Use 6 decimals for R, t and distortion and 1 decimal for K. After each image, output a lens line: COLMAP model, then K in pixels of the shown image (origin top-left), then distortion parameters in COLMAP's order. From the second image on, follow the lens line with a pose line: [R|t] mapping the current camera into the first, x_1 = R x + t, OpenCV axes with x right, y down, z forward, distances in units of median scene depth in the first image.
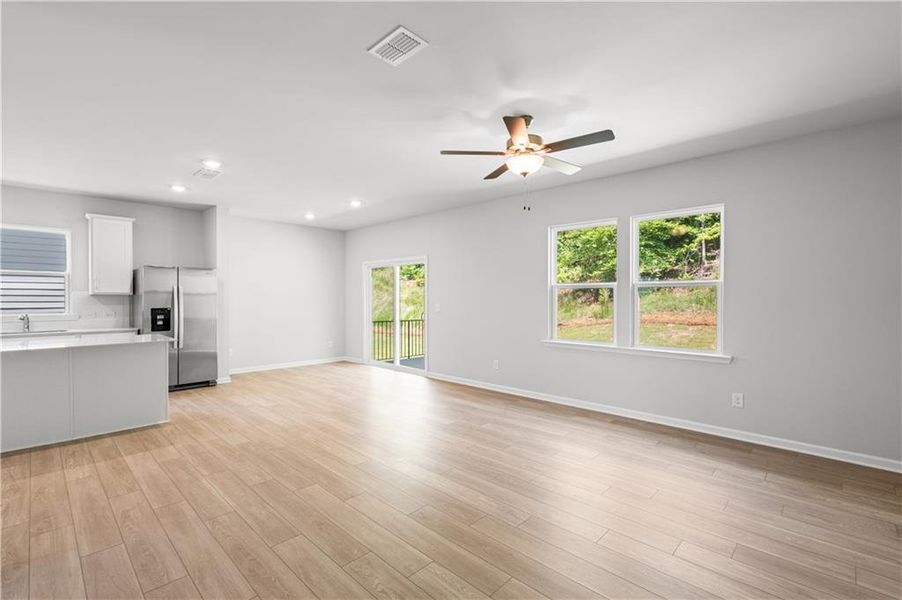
lens RADIAL K [[411.3, 0, 449.3], [0, 411.3, 301.5], [0, 0, 1]] dist [-0.000449, 0.003350]
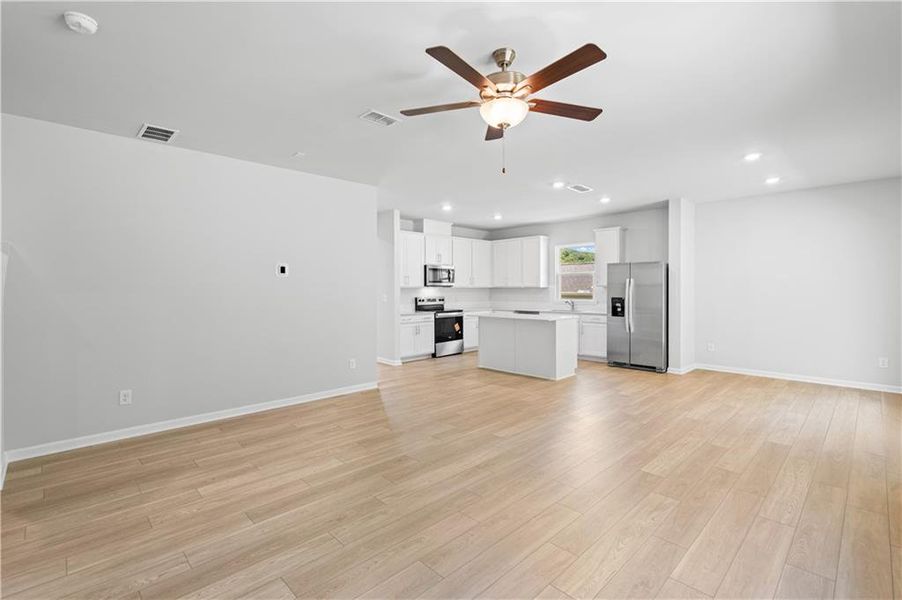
lens RADIAL K [[411.3, 0, 446.7], [0, 411.3, 295.8], [0, 0, 1]] dist [-0.000449, 0.003350]
pose [[-0.031498, 0.014352, -0.999401, 0.716447], [-0.005174, 0.999881, 0.014522, -0.006473], [0.999490, 0.005628, -0.031420, 0.700671]]
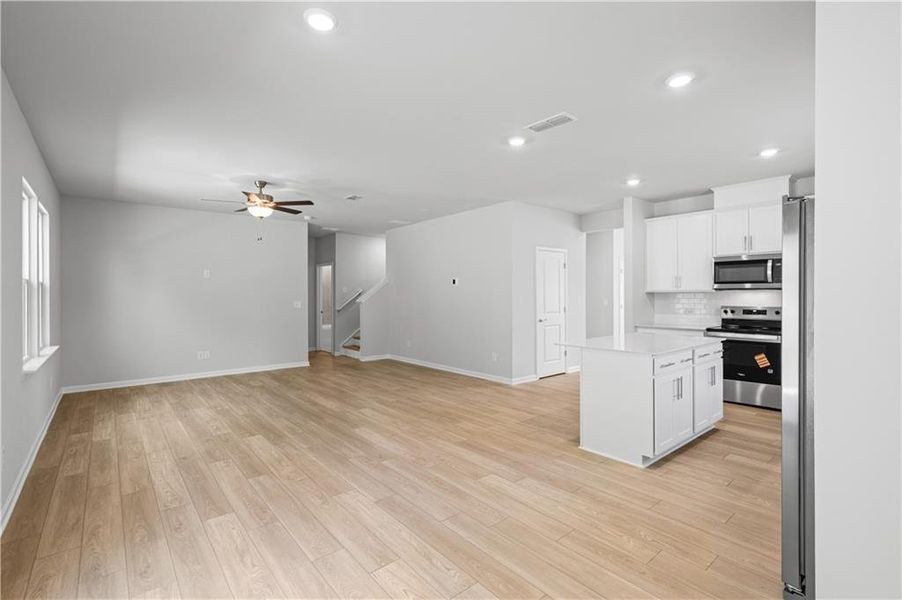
lens RADIAL K [[411.3, 0, 448.6], [0, 411.3, 295.6], [0, 0, 1]] dist [-0.000449, 0.003350]
pose [[-0.994655, 0.001530, 0.103243, -0.525566], [0.002556, 0.999949, 0.009807, -0.019520], [-0.103223, 0.010018, -0.994608, 1.898641]]
